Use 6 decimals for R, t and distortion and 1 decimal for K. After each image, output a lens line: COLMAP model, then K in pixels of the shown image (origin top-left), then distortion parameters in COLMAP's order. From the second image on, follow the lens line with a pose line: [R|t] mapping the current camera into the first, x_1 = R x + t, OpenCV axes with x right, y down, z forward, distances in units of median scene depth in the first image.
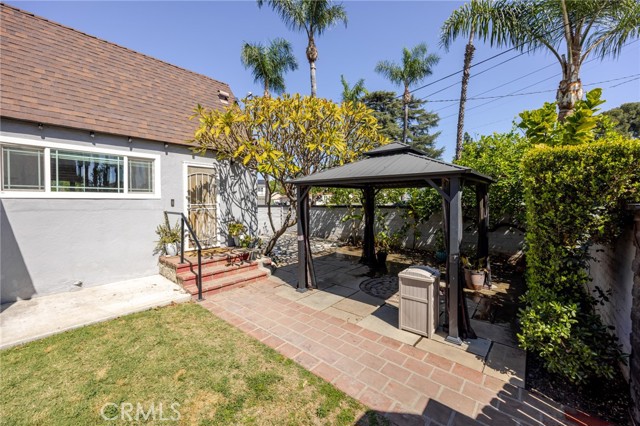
lens RADIAL K [[249.3, 0, 319.9], [0, 249.3, 208.4], [0, 0, 1]] dist [-0.003123, -0.000276]
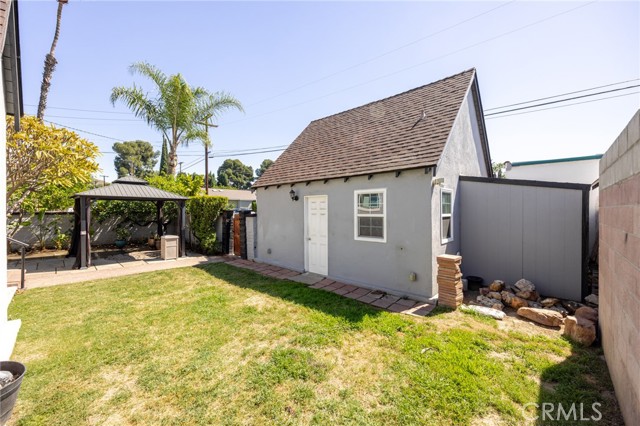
lens RADIAL K [[249.3, 0, 319.9], [0, 249.3, 208.4], [0, 0, 1]] dist [-0.003123, -0.000276]
pose [[0.026654, 0.013521, 0.999553, -0.869549], [0.025378, 0.999577, -0.014198, 0.017784], [-0.999323, 0.025745, 0.026300, -0.251488]]
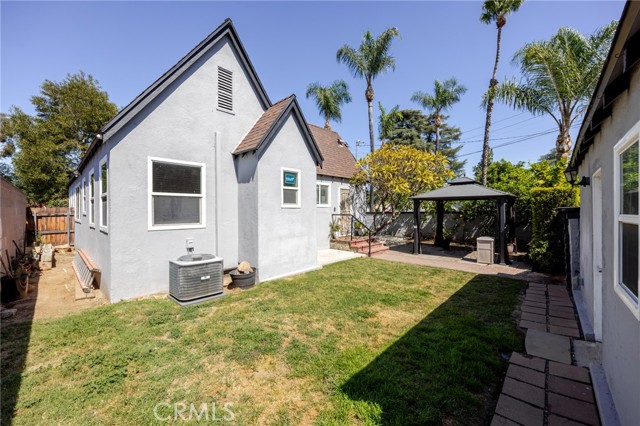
lens RADIAL K [[257.4, 0, 322.0], [0, 257.4, 214.4], [0, 0, 1]] dist [0.000545, 0.000116]
pose [[0.999529, -0.001109, -0.030678, -0.428899], [0.000596, 0.999860, -0.016734, 0.030732], [0.030692, 0.016707, 0.999389, -0.588033]]
